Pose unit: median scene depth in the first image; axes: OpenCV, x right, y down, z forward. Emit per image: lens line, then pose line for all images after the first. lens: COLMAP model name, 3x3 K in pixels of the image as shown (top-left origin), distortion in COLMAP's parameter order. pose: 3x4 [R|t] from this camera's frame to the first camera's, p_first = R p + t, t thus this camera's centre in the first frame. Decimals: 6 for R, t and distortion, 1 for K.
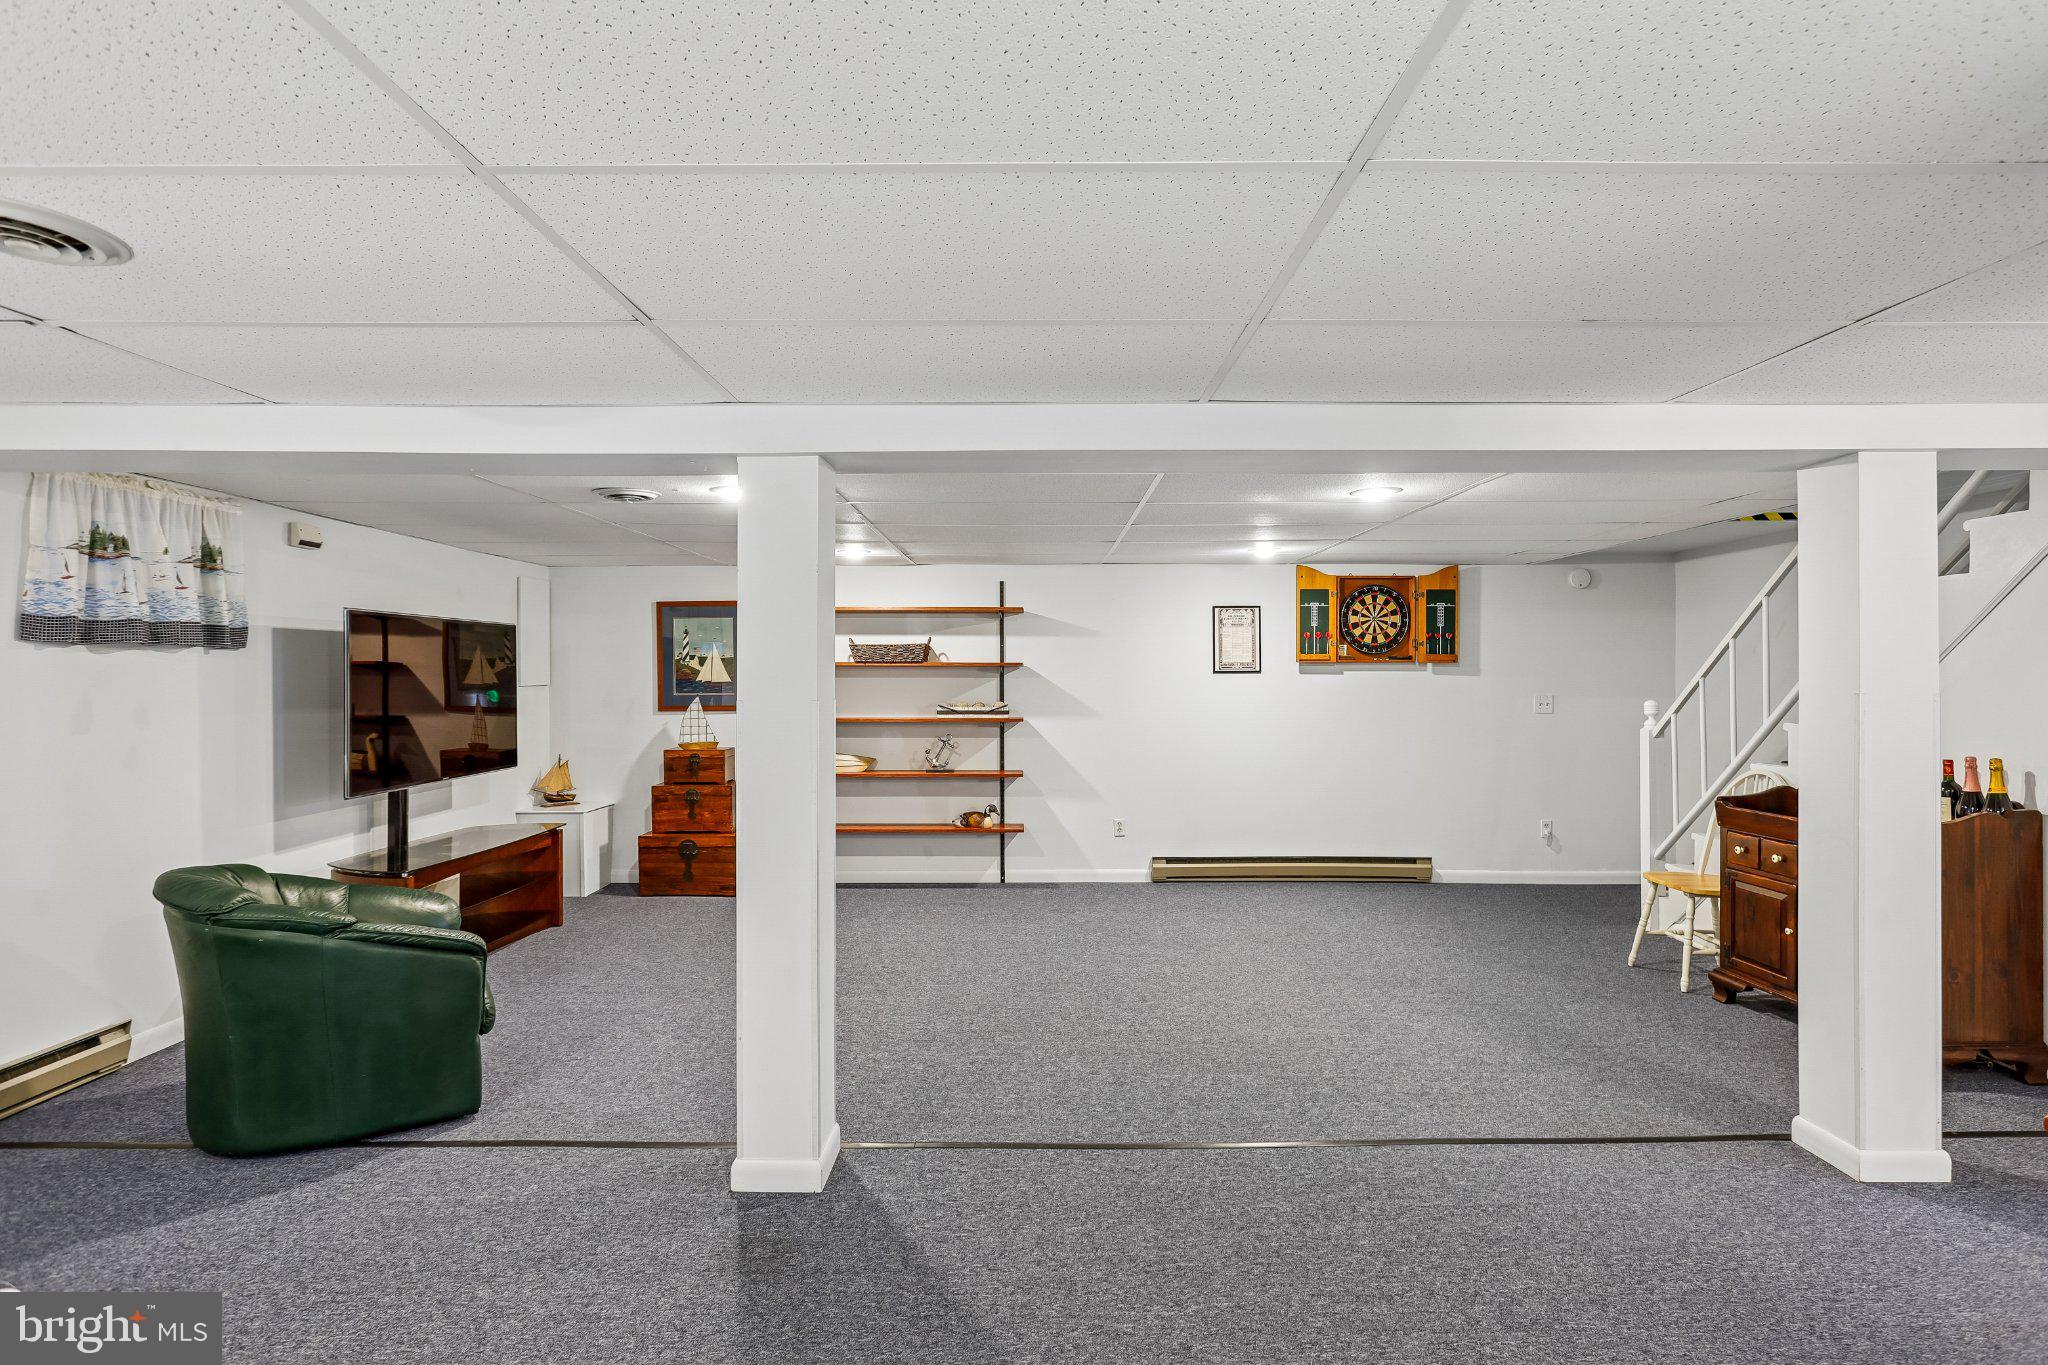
lens RADIAL K [[996.7, 0, 1027.4], [0, 996.7, 678.3], [0, 0, 1]] dist [-0.015772, 0.004444]
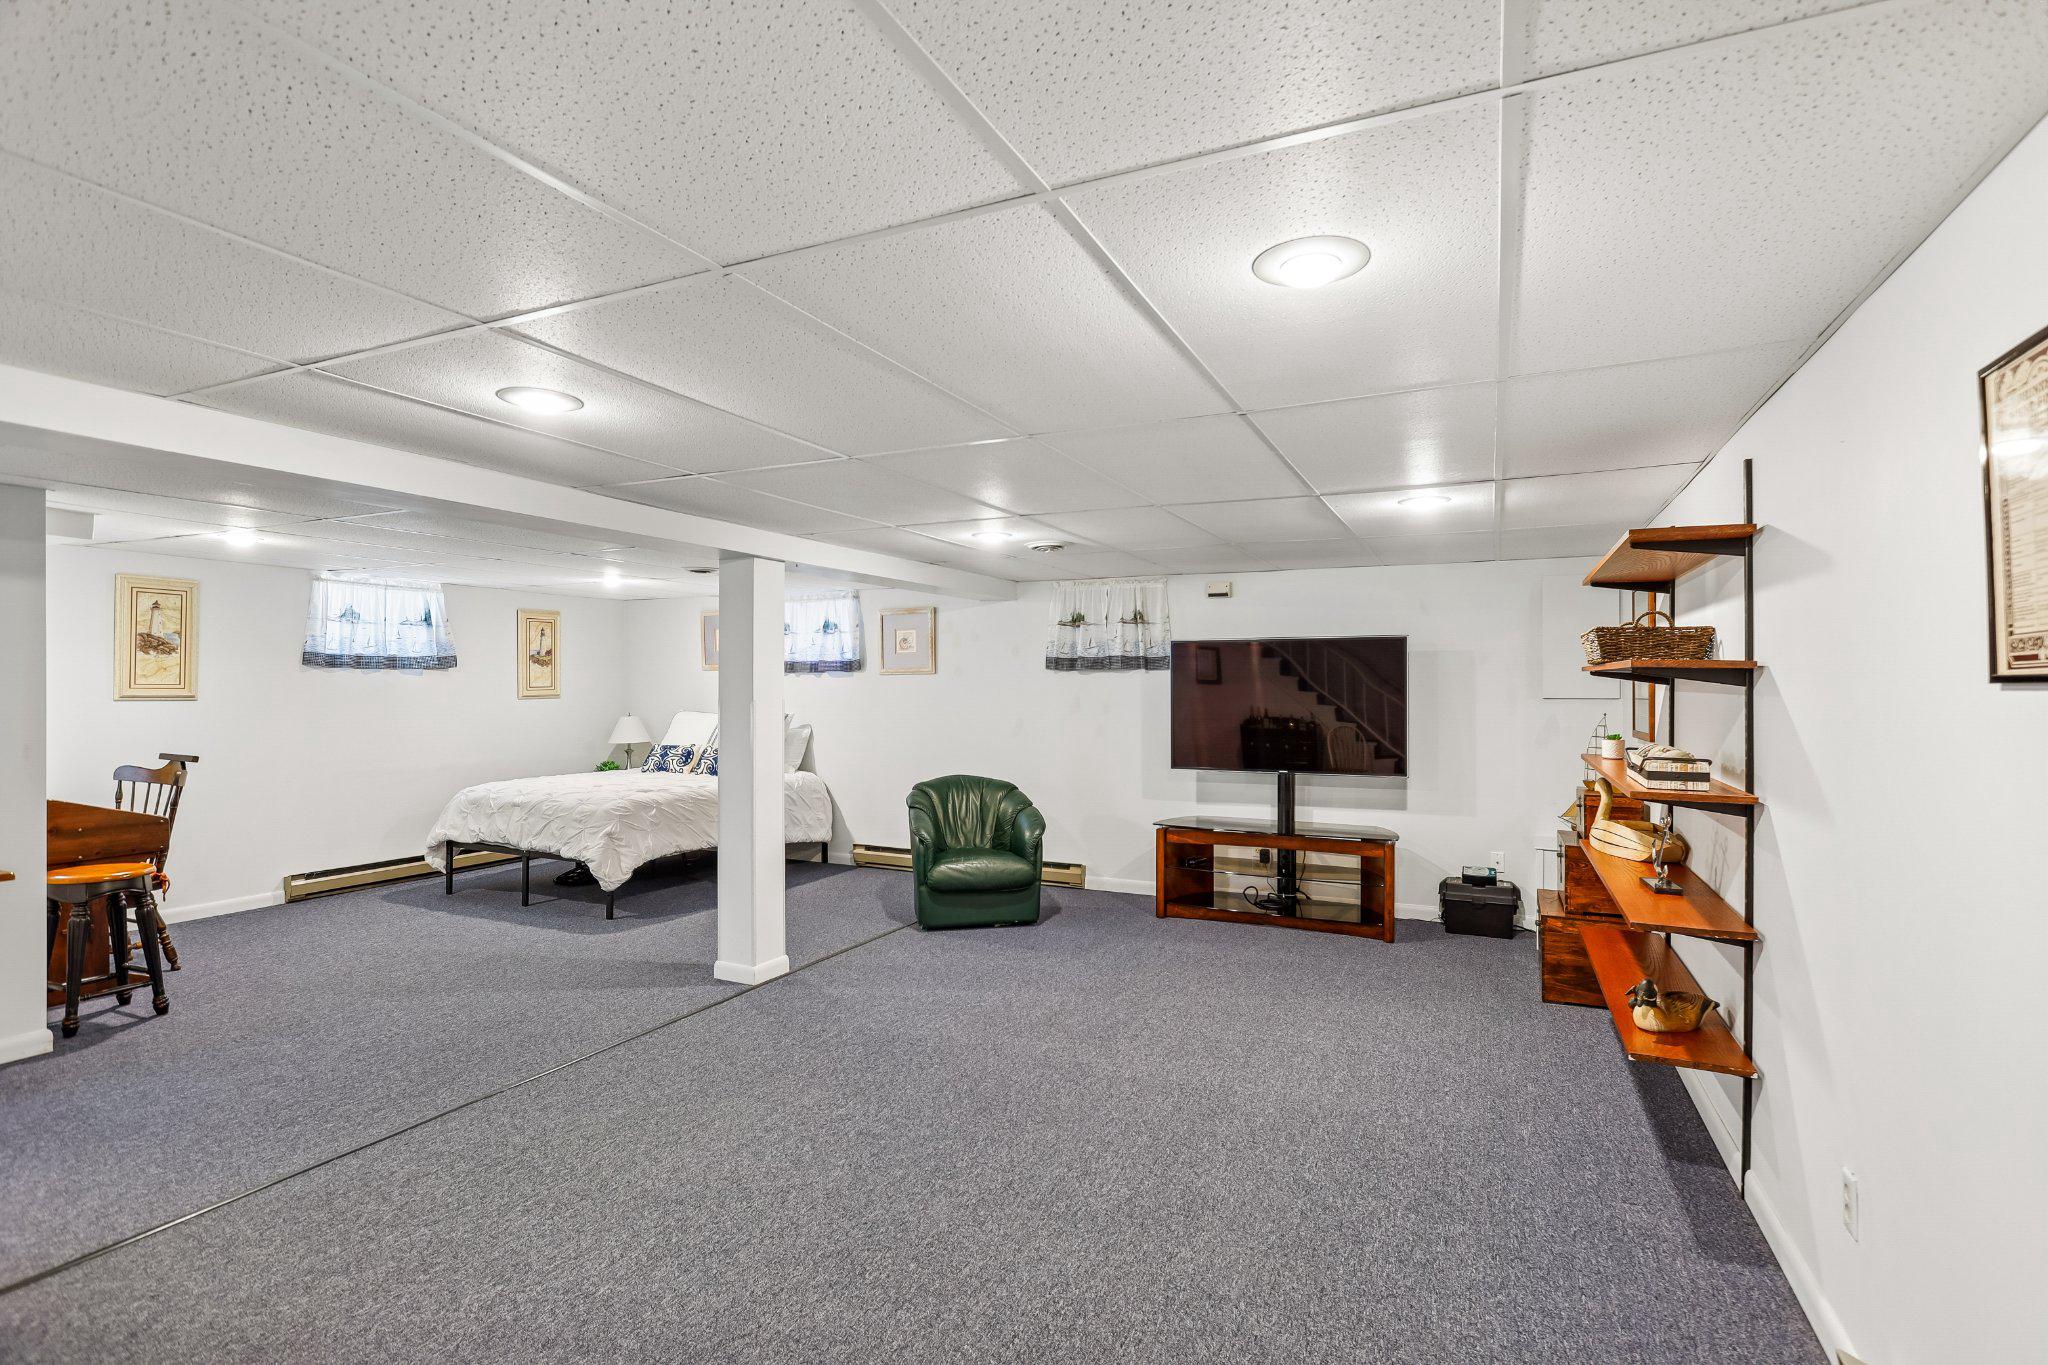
lens RADIAL K [[996.7, 0, 1029.0], [0, 996.7, 677.6], [0, 0, 1]] dist [-0.015772, 0.004444]
pose [[-0.424398, -0.010339, -0.905417, 0.900326], [-0.008587, 0.999936, -0.007393, -0.003950], [0.905435, 0.004637, -0.424459, 1.755800]]
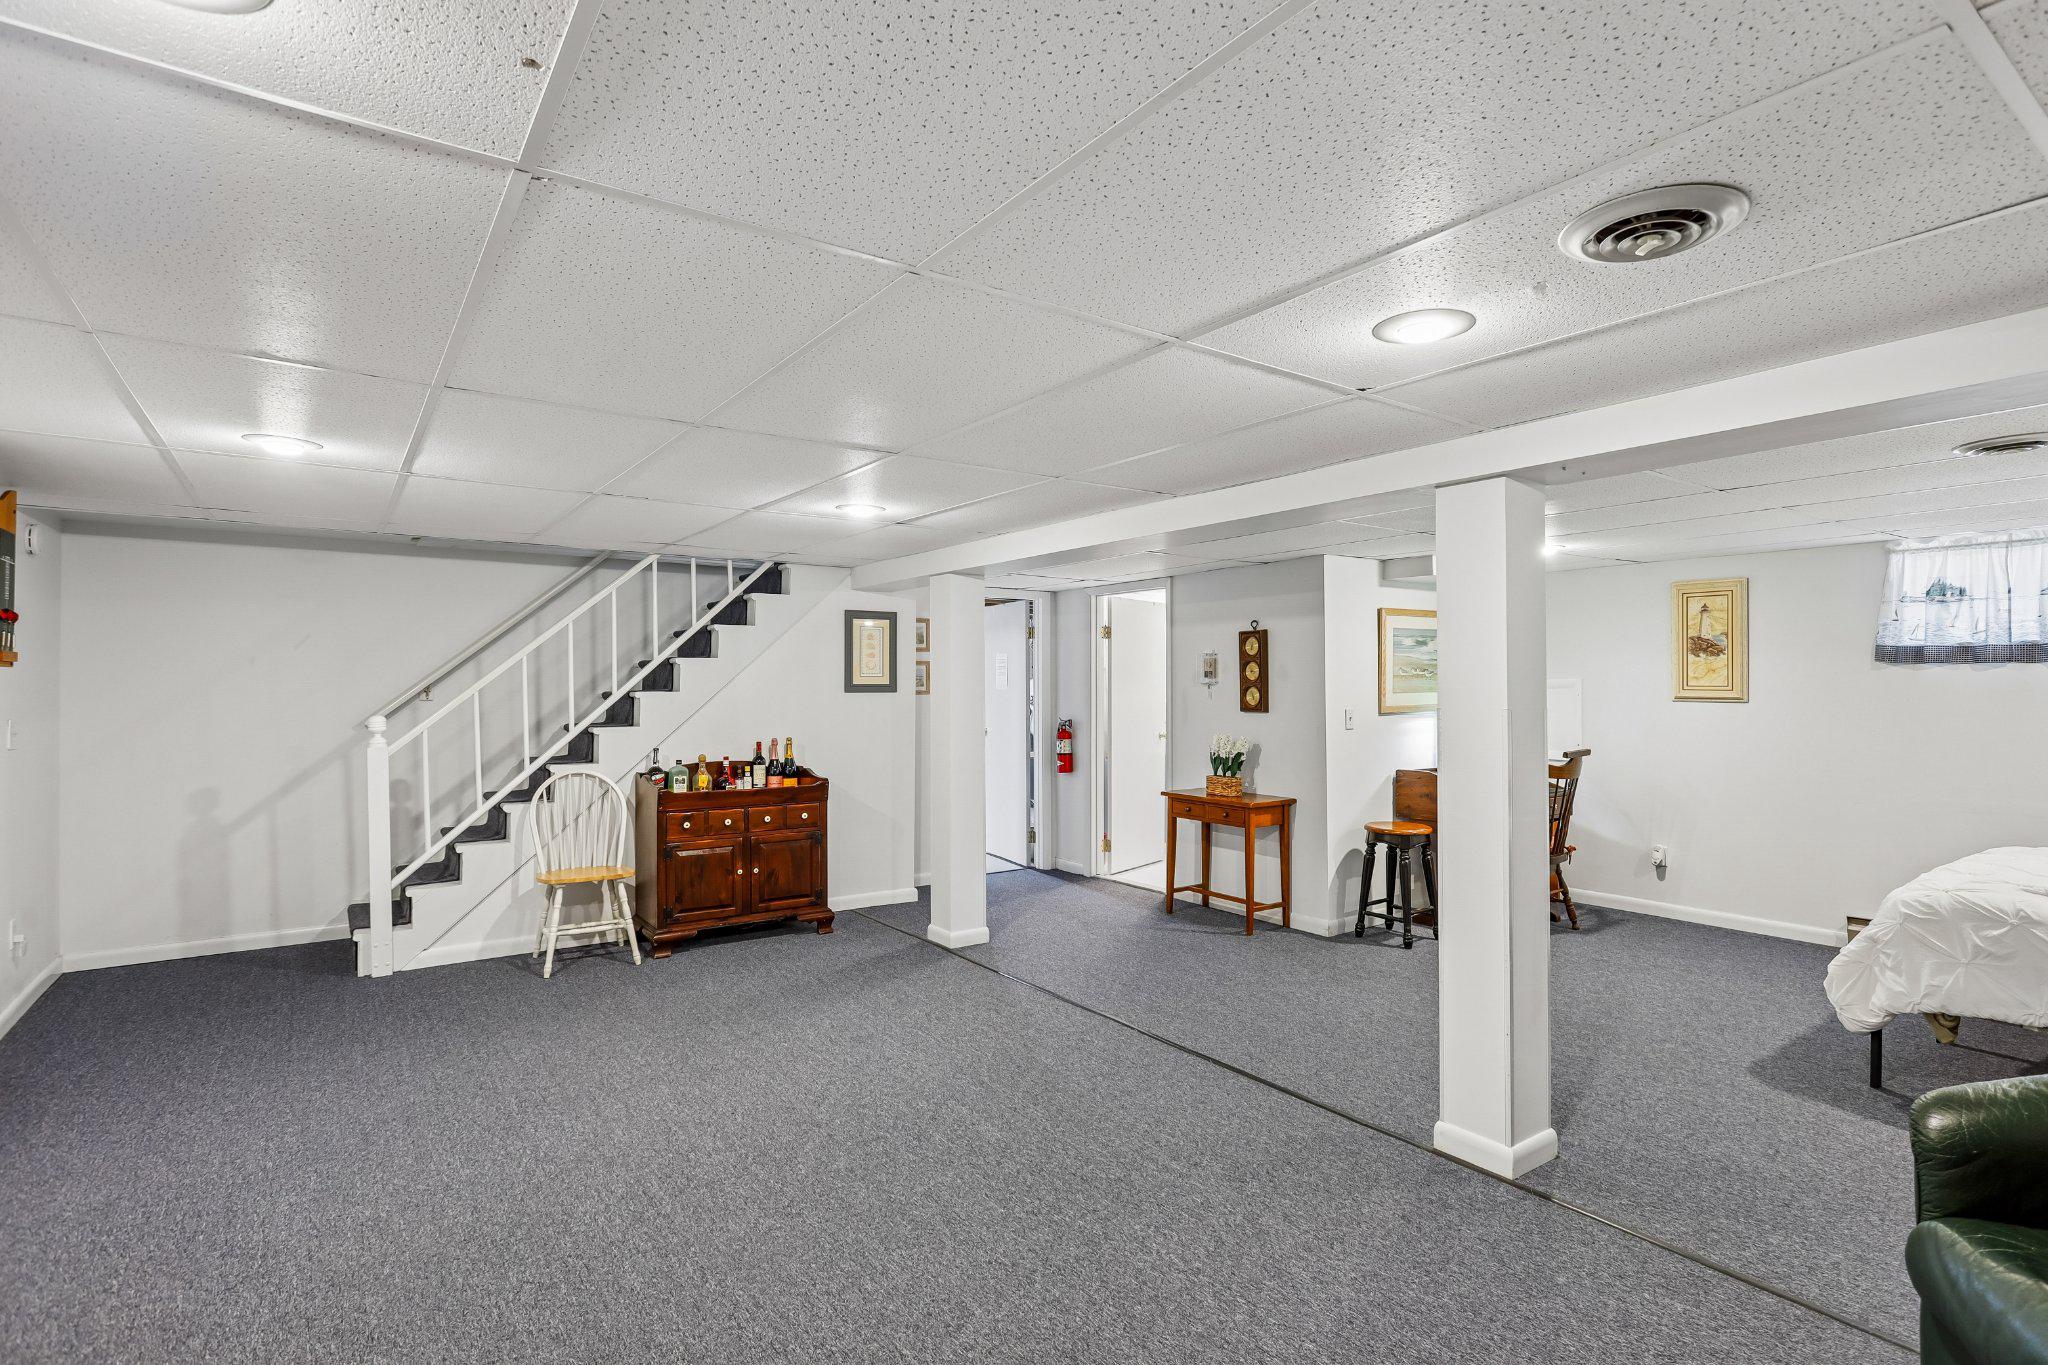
lens RADIAL K [[996.7, 0, 1029.3], [0, 996.7, 686.5], [0, 0, 1]] dist [-0.015772, 0.004444]
pose [[-0.584204, -0.002226, 0.811604, -0.652051], [0.003135, 0.999983, 0.004999, -0.003609], [-0.811601, 0.005465, -0.584187, 1.645742]]
